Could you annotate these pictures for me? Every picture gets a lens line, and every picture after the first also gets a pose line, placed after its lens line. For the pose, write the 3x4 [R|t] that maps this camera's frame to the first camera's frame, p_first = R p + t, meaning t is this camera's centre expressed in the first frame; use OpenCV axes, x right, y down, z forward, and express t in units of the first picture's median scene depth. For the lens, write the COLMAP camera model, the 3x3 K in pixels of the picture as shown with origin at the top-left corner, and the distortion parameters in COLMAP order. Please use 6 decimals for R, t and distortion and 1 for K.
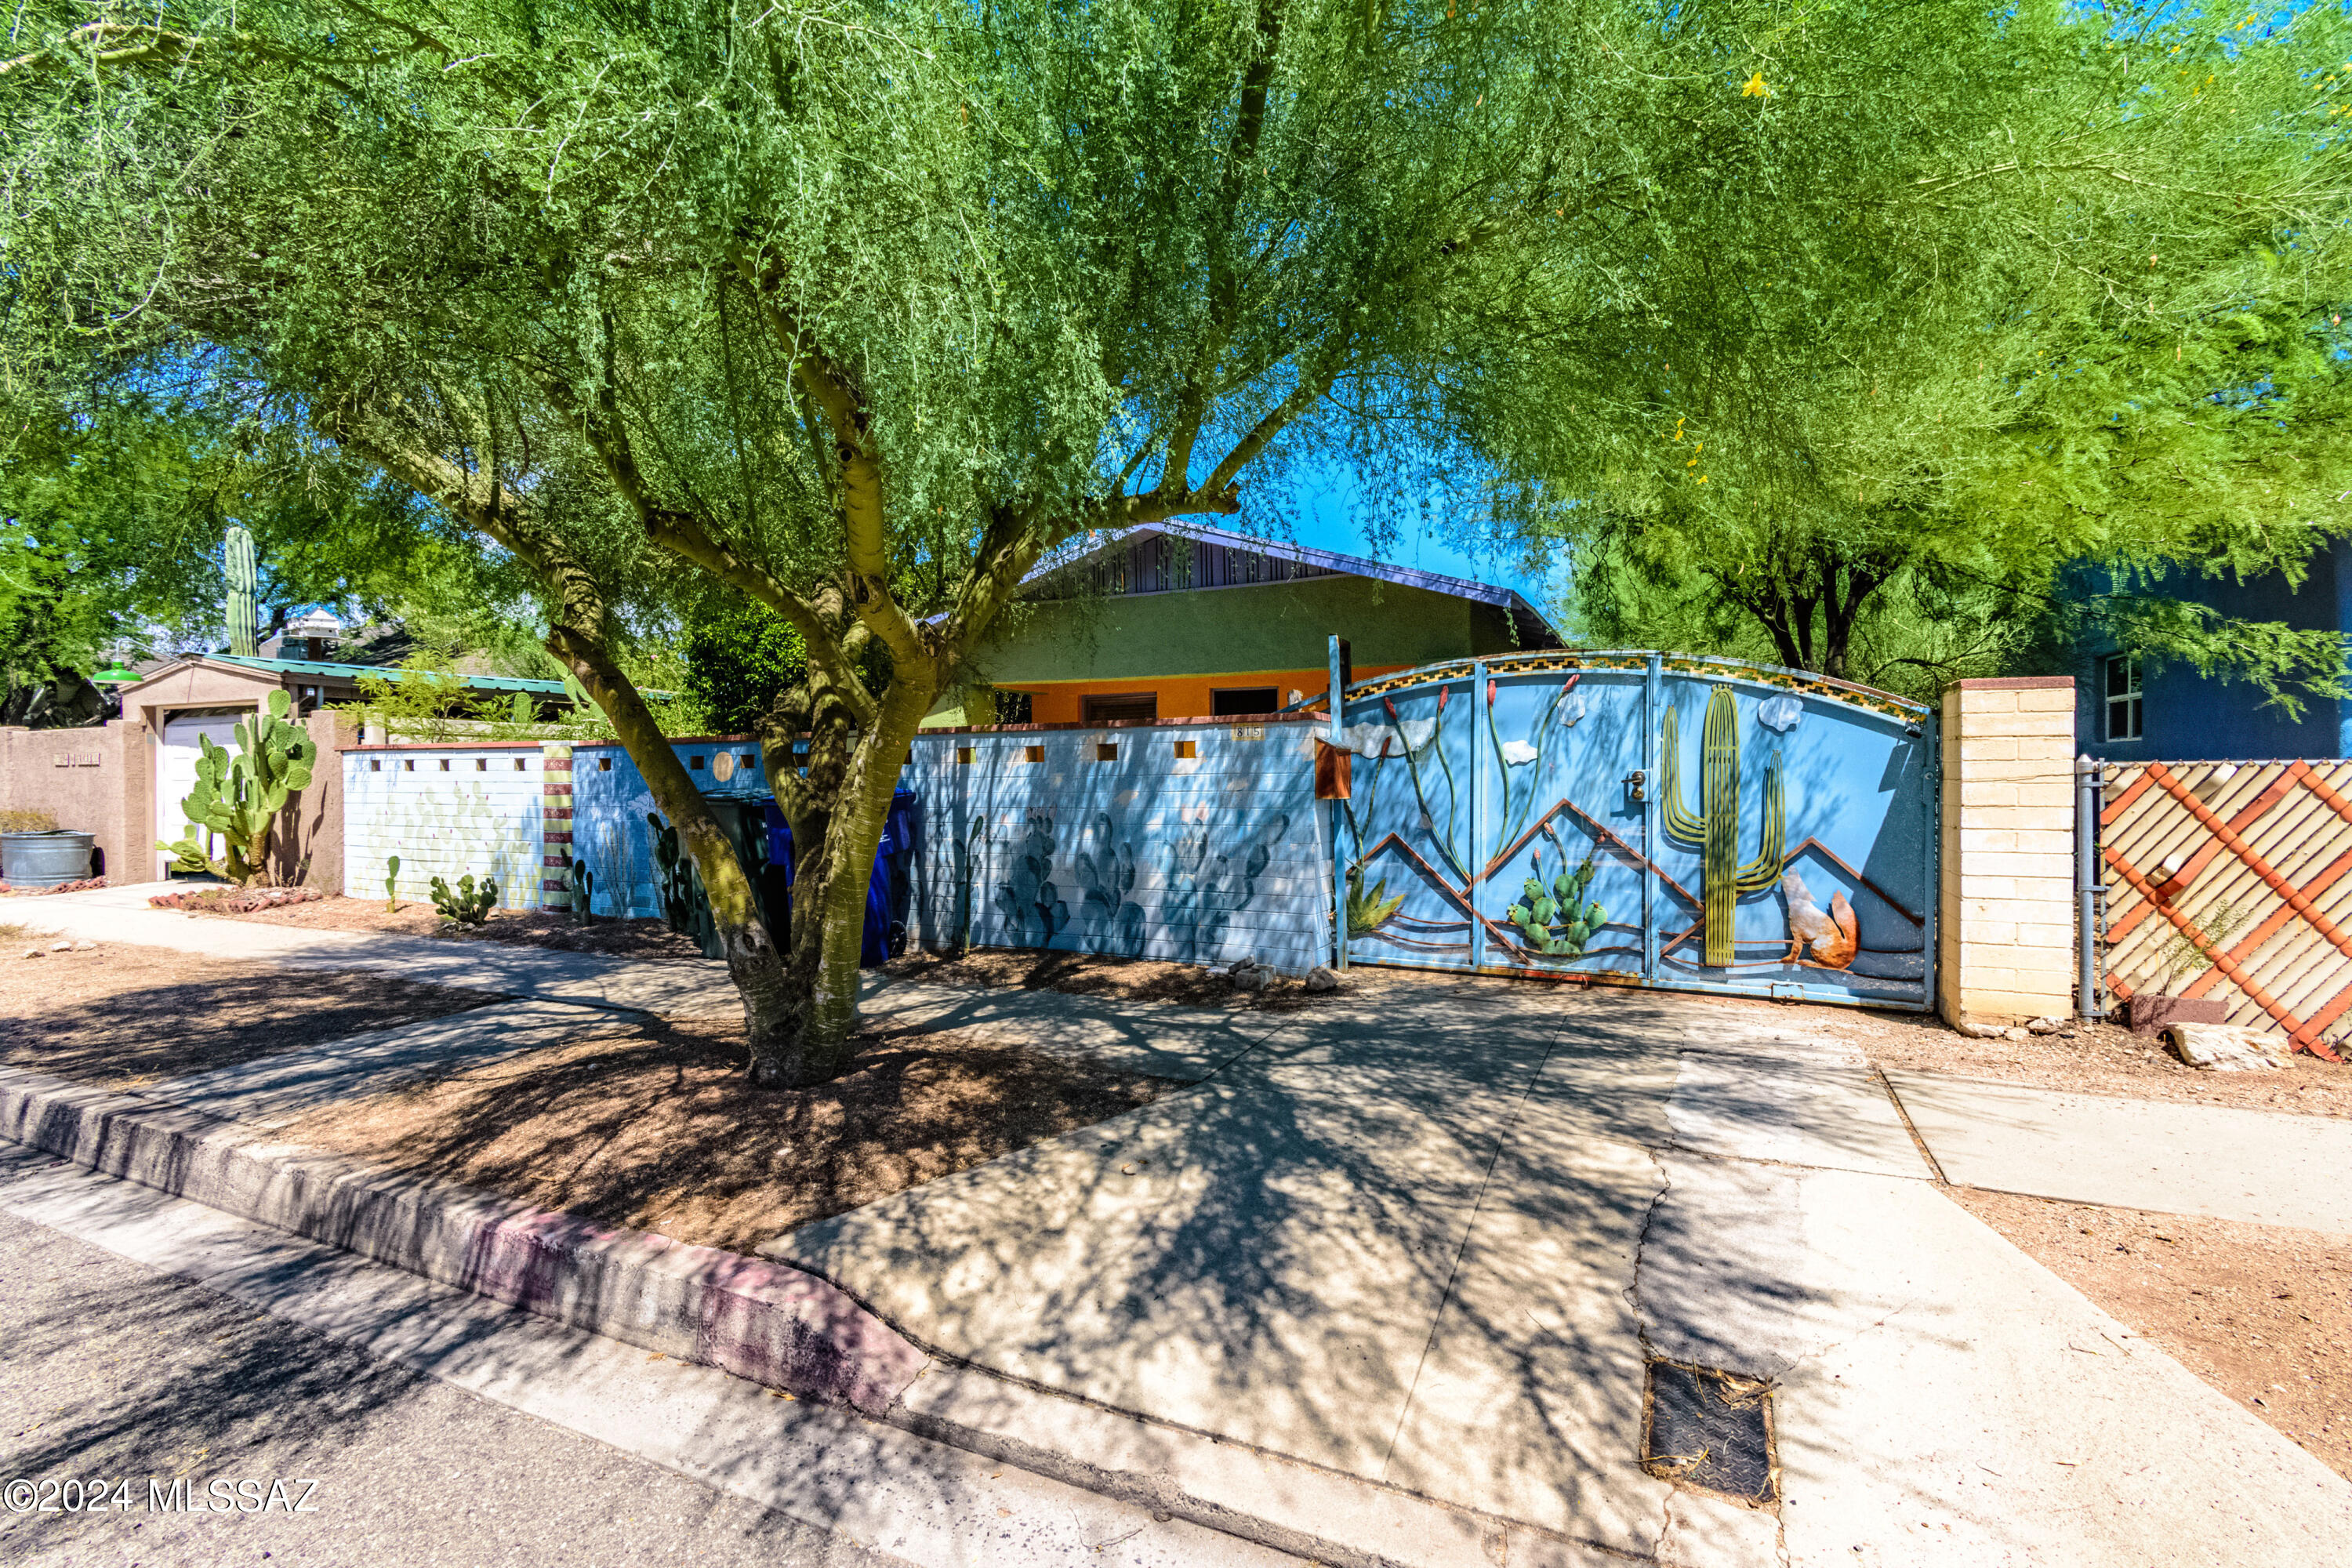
lens RADIAL K [[1049.7, 0, 1210.4], [0, 1049.7, 774.3], [0, 0, 1]] dist [0.012967, -0.007876]
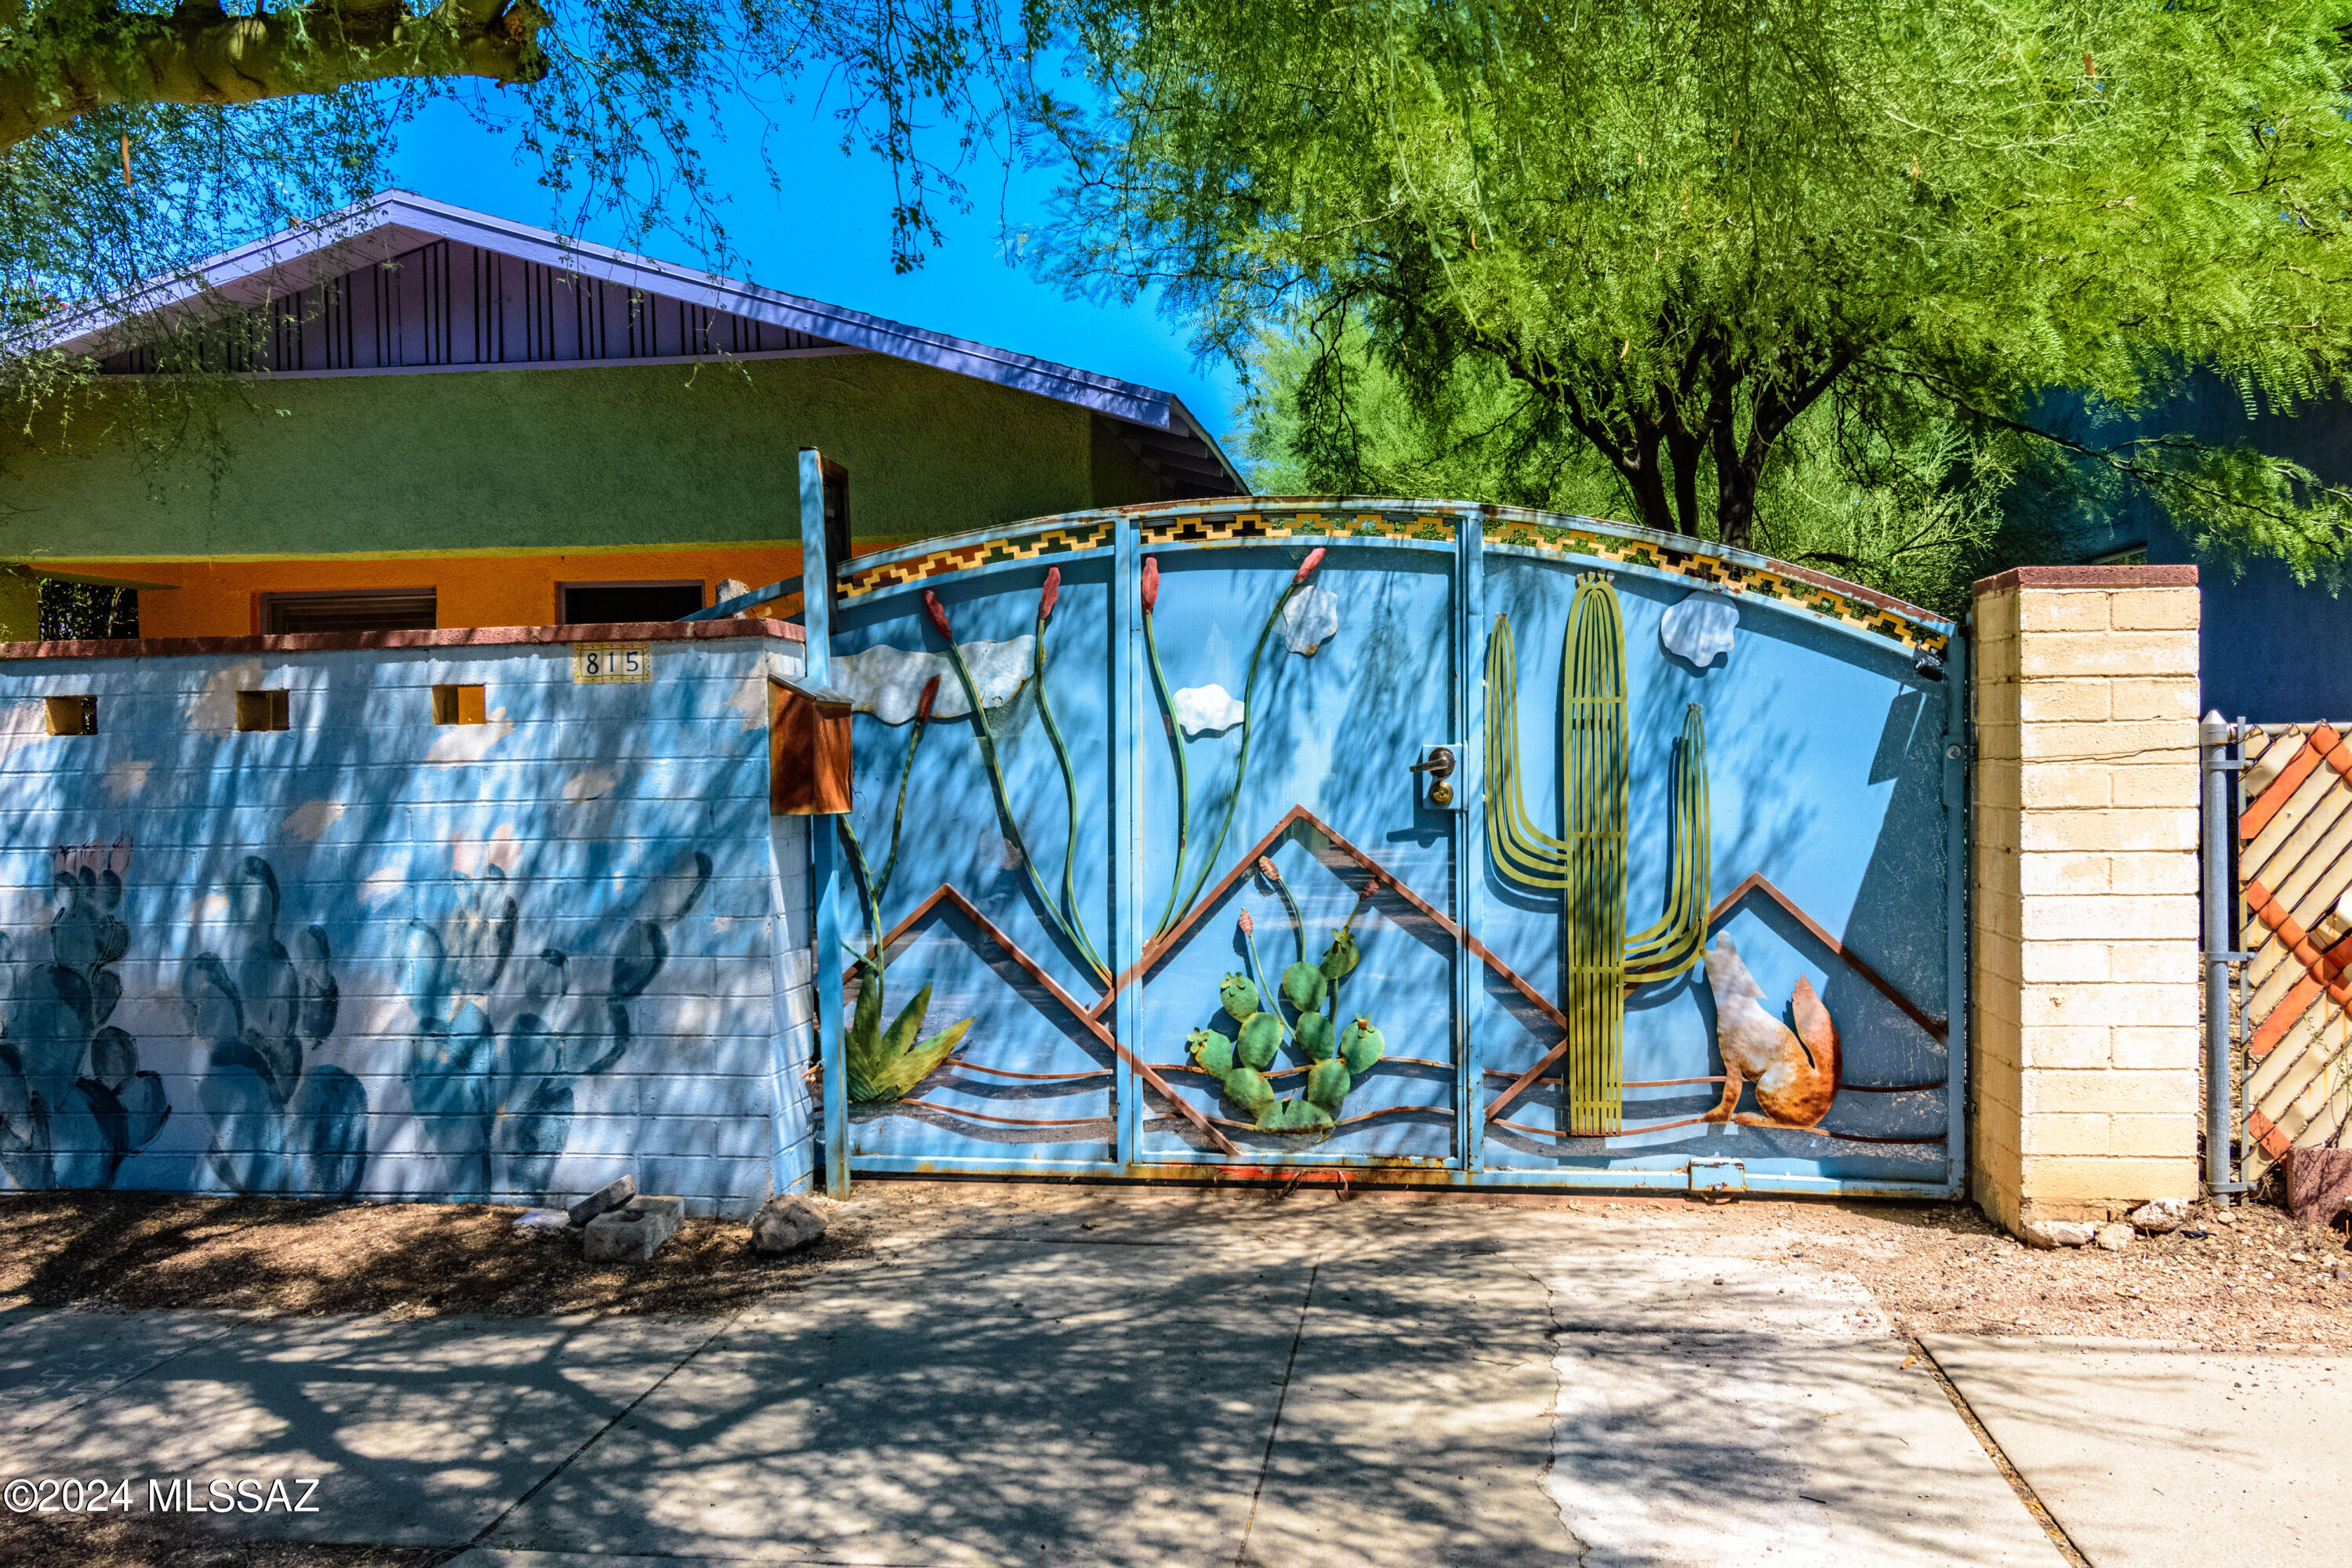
lens RADIAL K [[1684.1, 0, 1171.8], [0, 1684.1, 792.0], [0, 0, 1]] dist [0.007619, 0.000531]
pose [[0.952129, -0.013753, 0.305386, 0.047626], [0.008645, 0.999799, 0.018072, 0.002467], [-0.305573, -0.014566, 0.952057, 0.295416]]
